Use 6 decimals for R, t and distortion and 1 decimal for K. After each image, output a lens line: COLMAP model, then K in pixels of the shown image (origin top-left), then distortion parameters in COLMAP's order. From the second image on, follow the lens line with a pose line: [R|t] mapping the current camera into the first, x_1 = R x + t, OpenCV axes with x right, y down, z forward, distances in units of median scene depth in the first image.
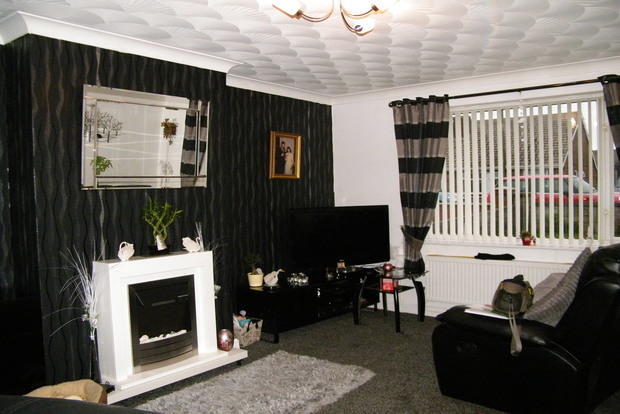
lens RADIAL K [[544.2, 0, 310.0], [0, 544.2, 207.0], [0, 0, 1]] dist [0.001930, -0.000055]
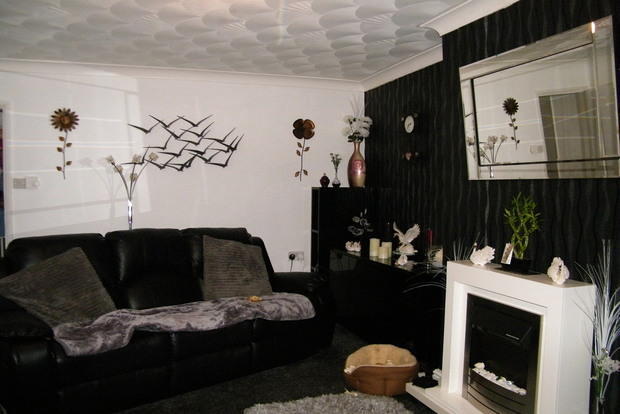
lens RADIAL K [[544.2, 0, 310.0], [0, 544.2, 207.0], [0, 0, 1]] dist [0.001930, -0.000055]
pose [[-0.538989, 0.069021, -0.839480, 0.502513], [0.001535, 0.996716, 0.080963, -0.060771], [0.842311, 0.042350, -0.537325, 1.230196]]
